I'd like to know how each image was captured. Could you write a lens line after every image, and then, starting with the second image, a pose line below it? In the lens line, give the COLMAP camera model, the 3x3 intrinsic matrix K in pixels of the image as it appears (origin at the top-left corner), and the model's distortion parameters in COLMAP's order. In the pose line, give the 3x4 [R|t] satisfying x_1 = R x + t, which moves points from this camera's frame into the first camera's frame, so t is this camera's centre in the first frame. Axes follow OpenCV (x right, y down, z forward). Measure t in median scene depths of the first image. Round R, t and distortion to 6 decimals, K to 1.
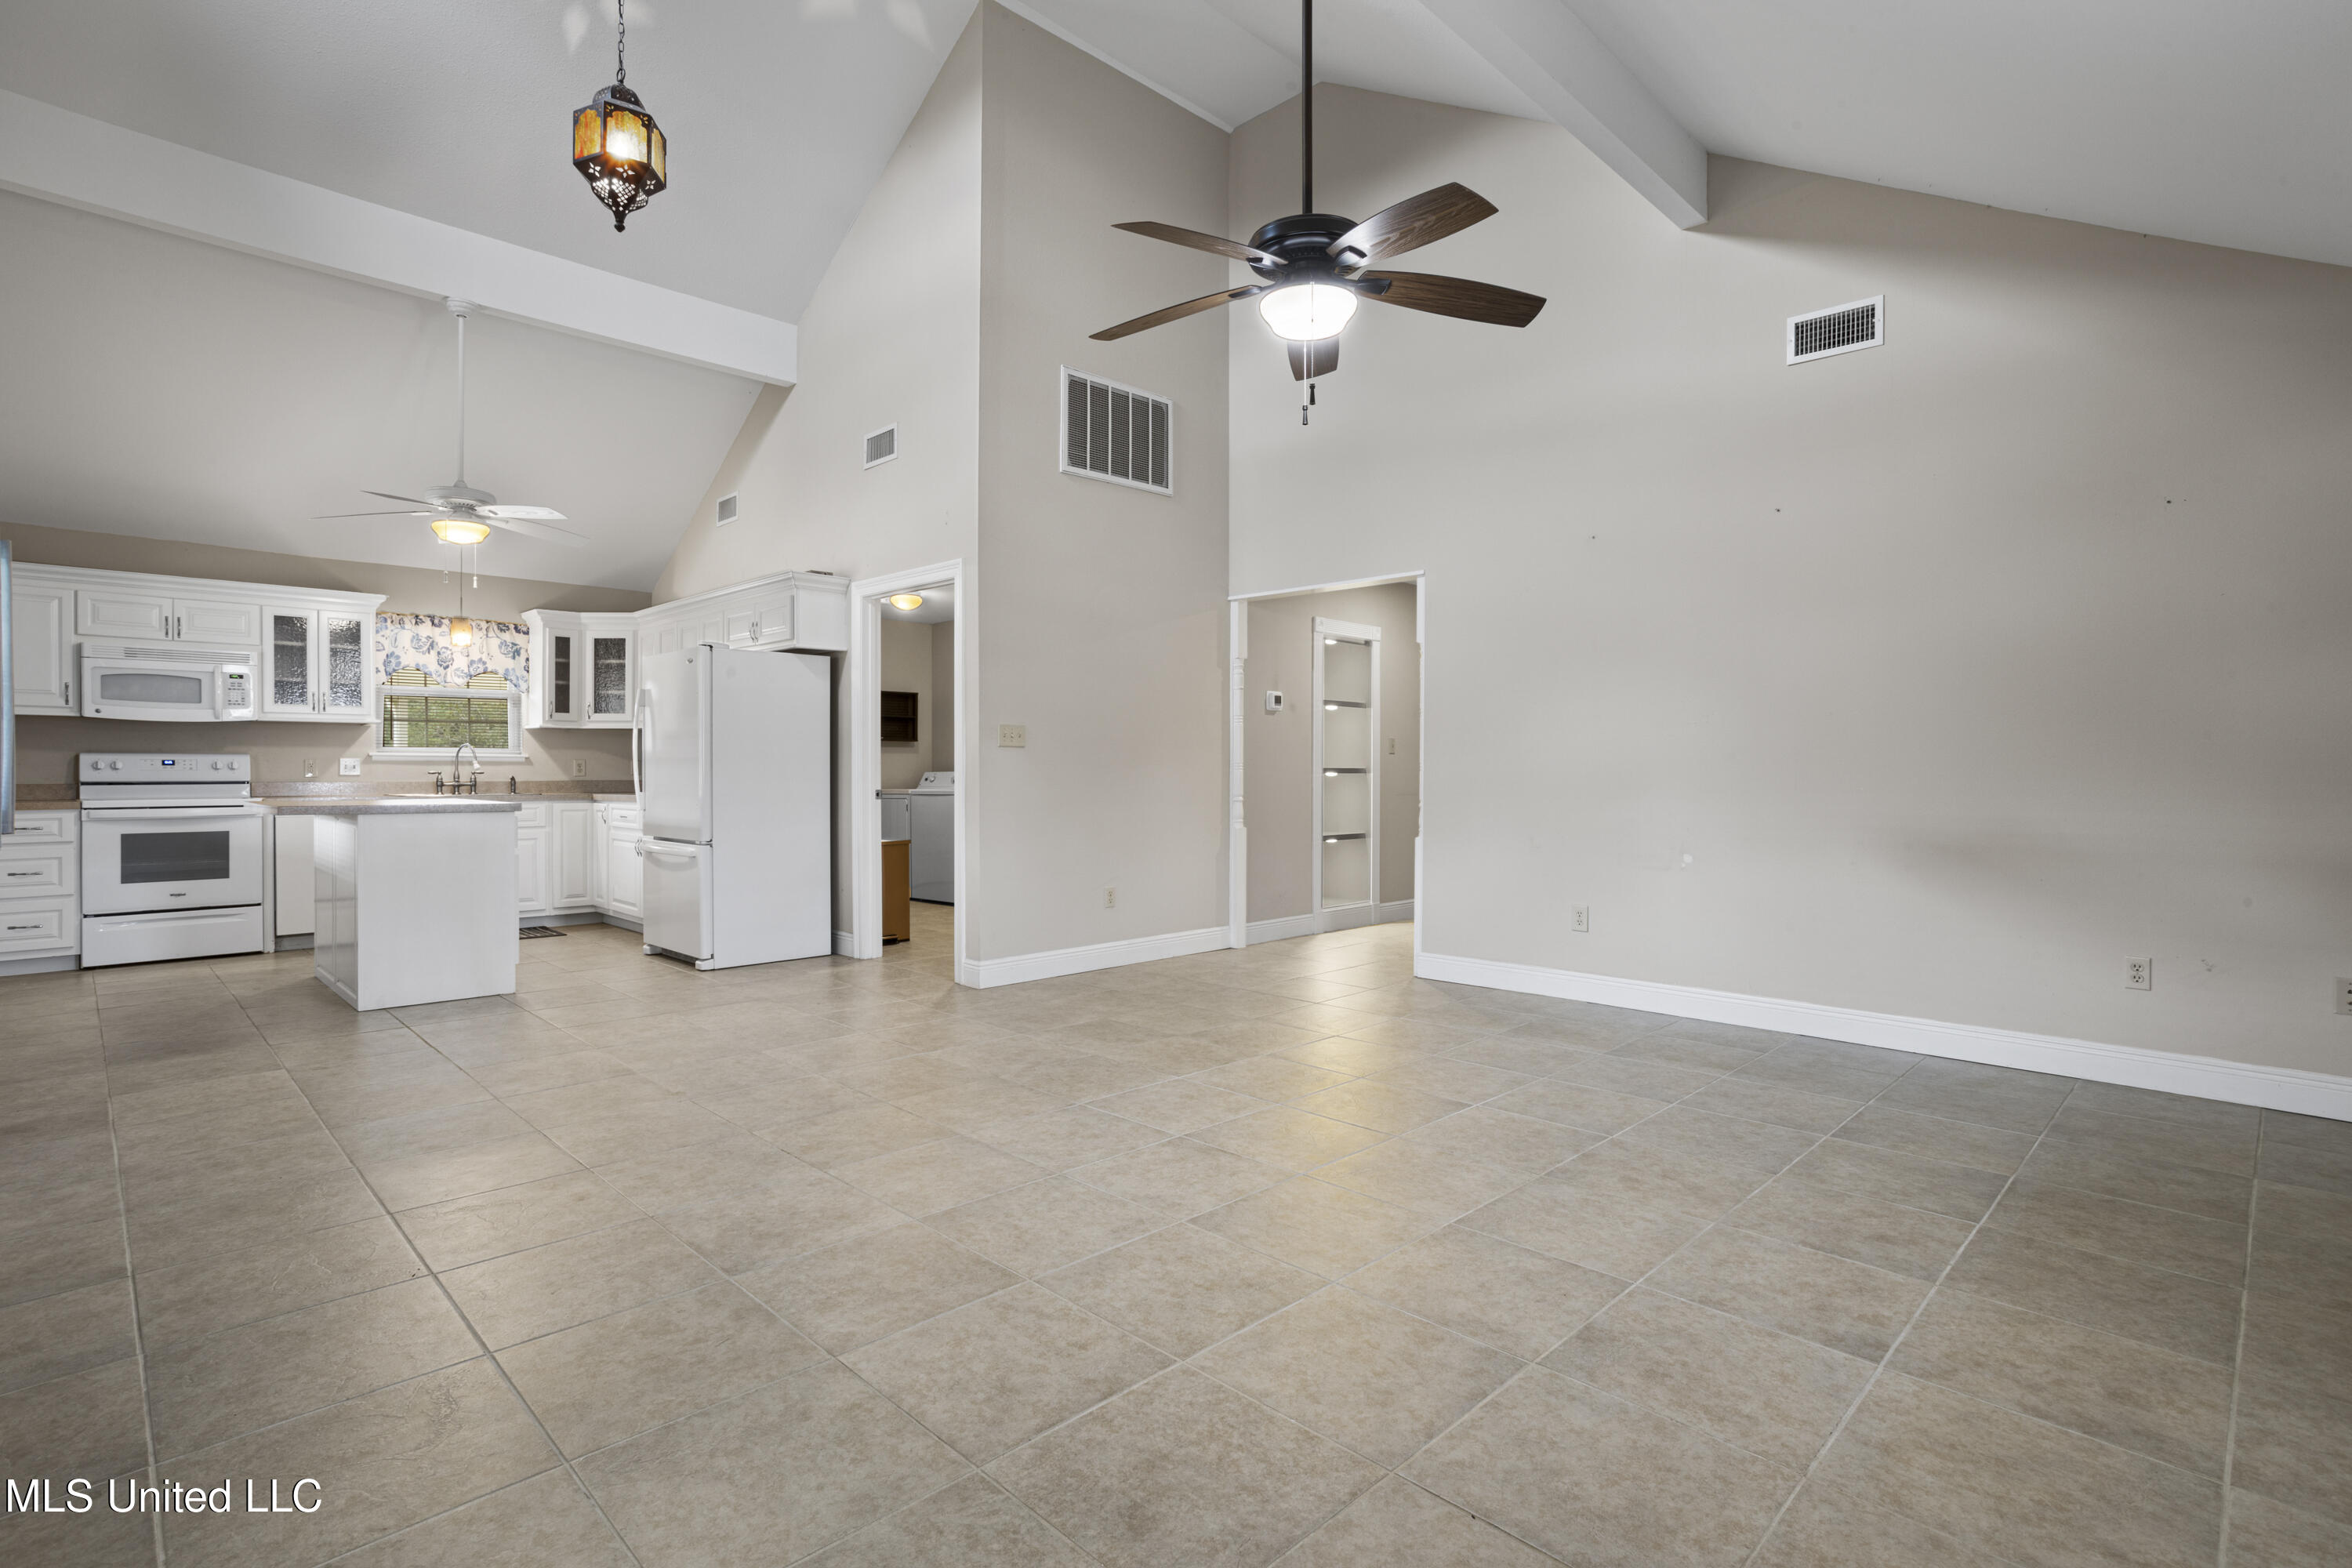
lens RADIAL K [[1128.0, 0, 1173.1], [0, 1128.0, 779.1], [0, 0, 1]] dist [-0.029517, 0.004566]
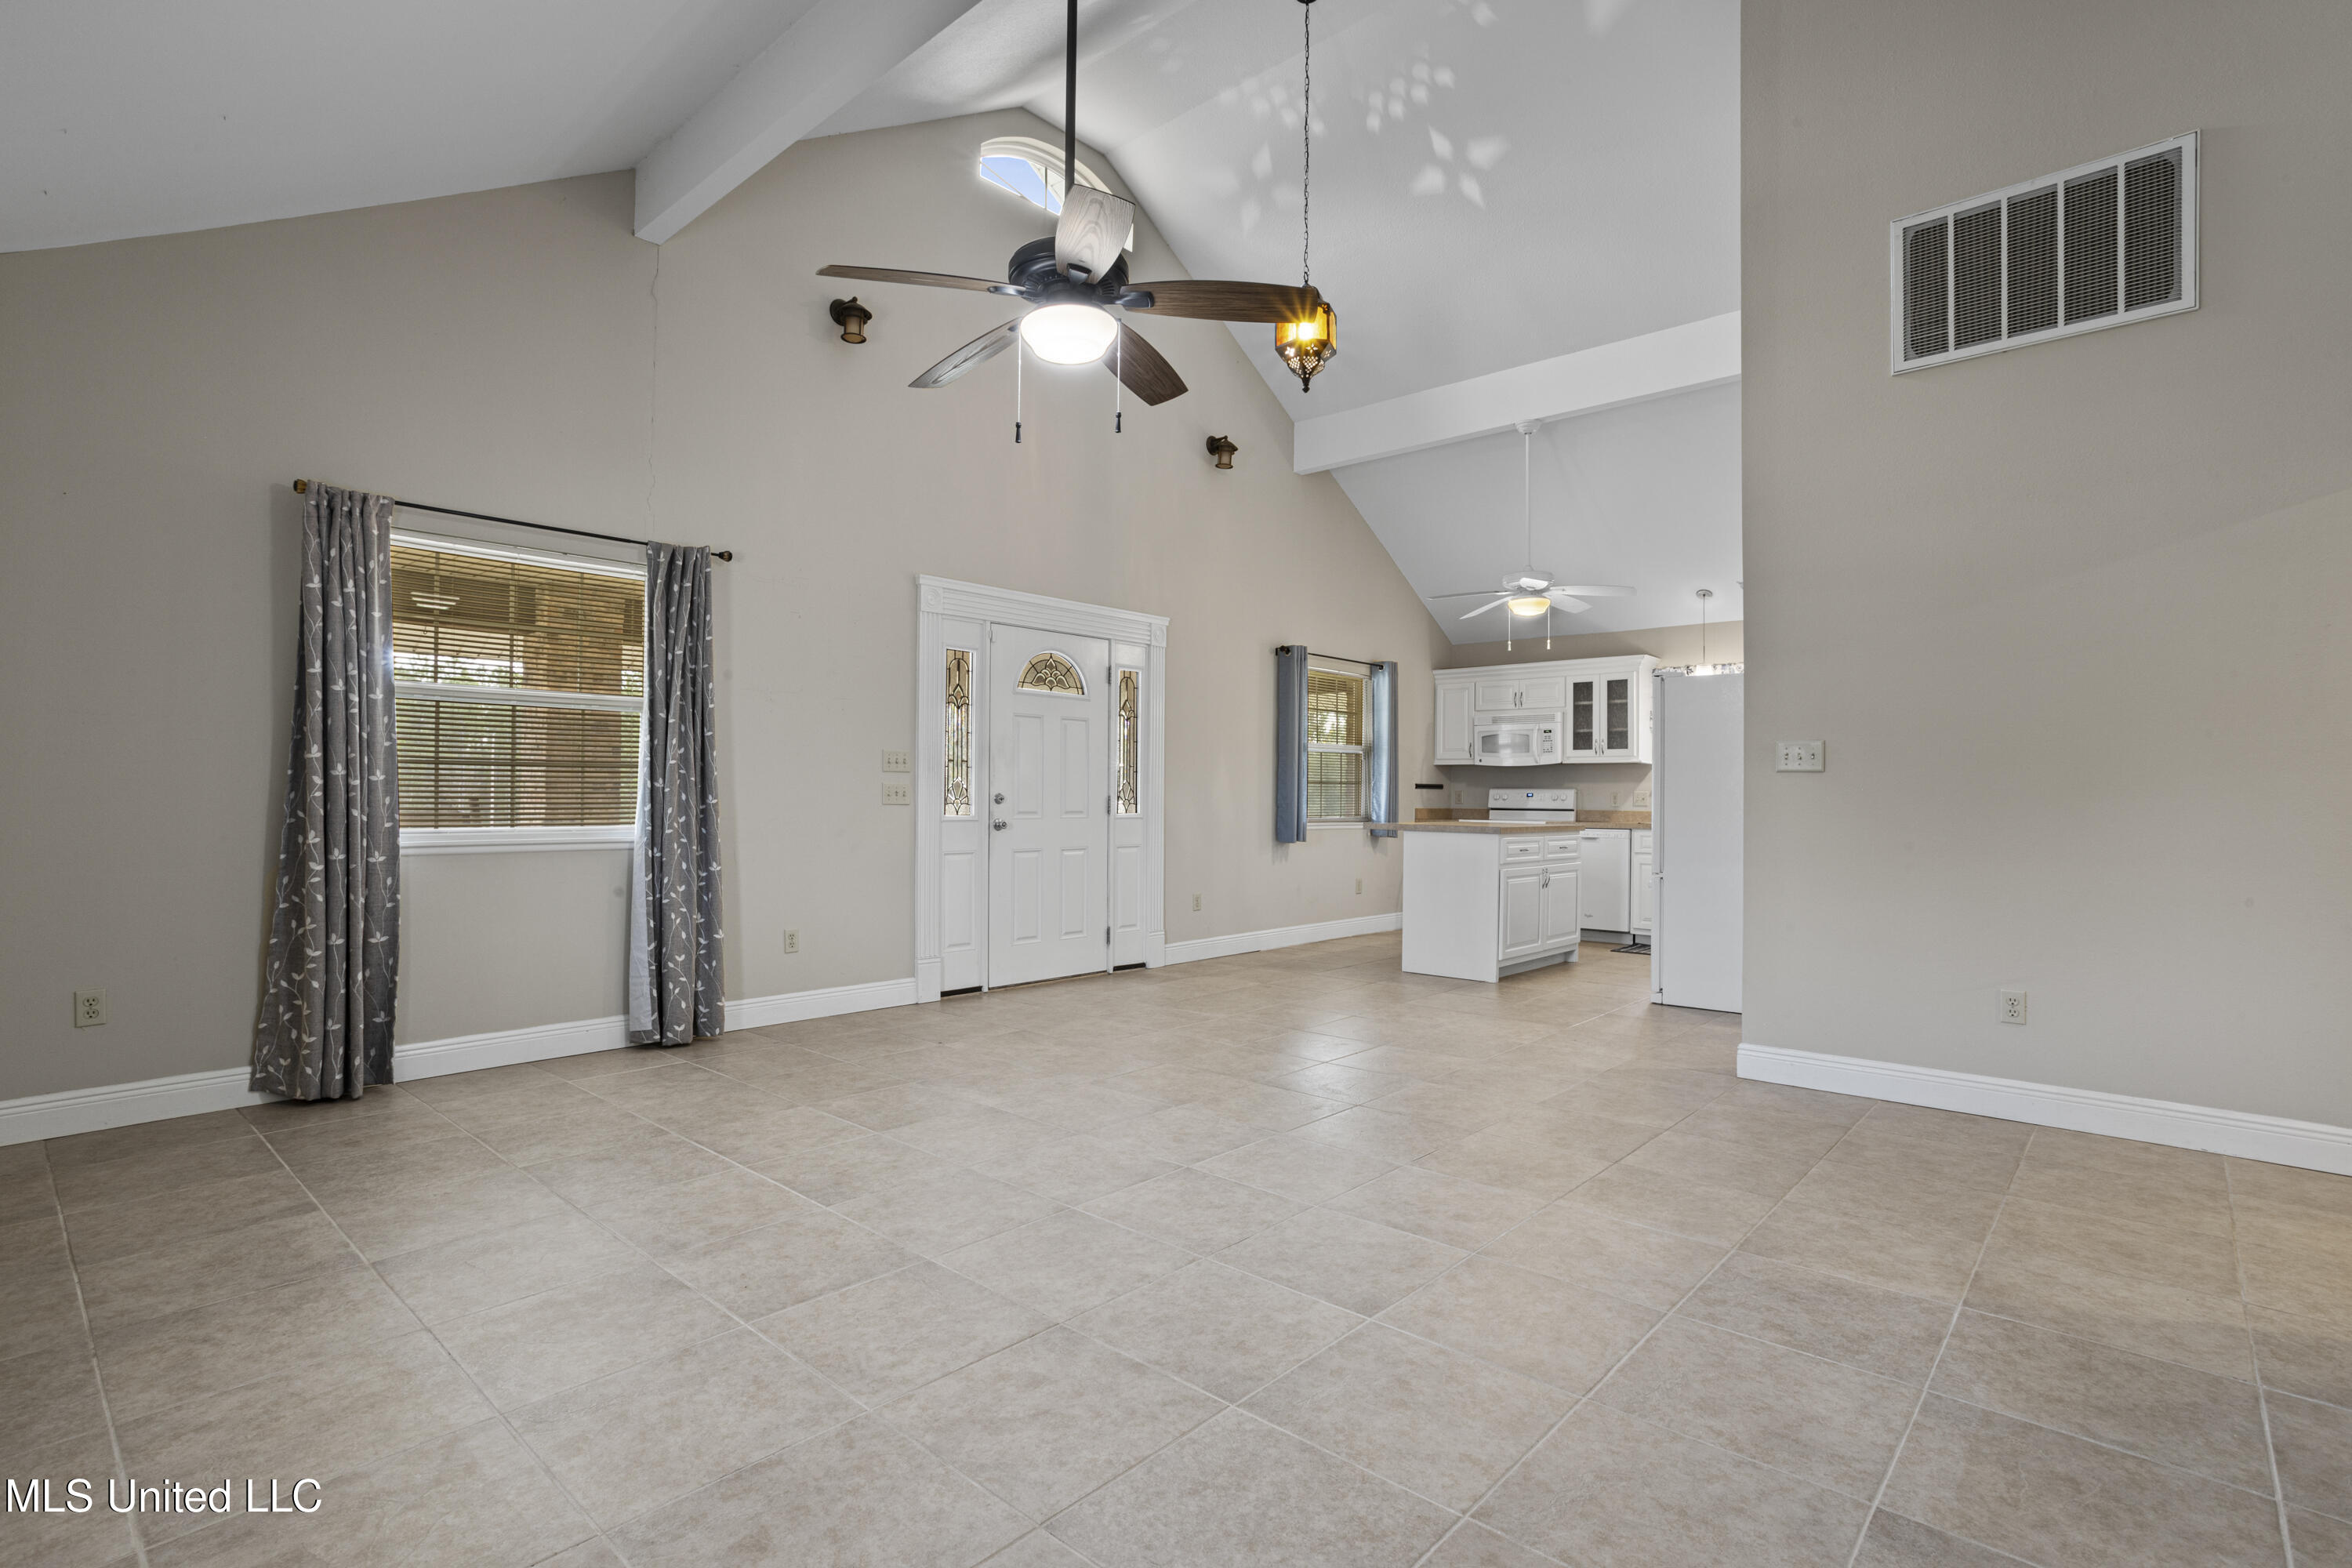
lens RADIAL K [[1128.0, 0, 1175.6], [0, 1128.0, 789.1], [0, 0, 1]] dist [-0.029517, 0.004566]
pose [[0.047674, -0.007616, -0.998834, 1.115907], [-0.016203, 0.999833, -0.008397, -0.007332], [0.998732, 0.016584, 0.047543, 1.049818]]
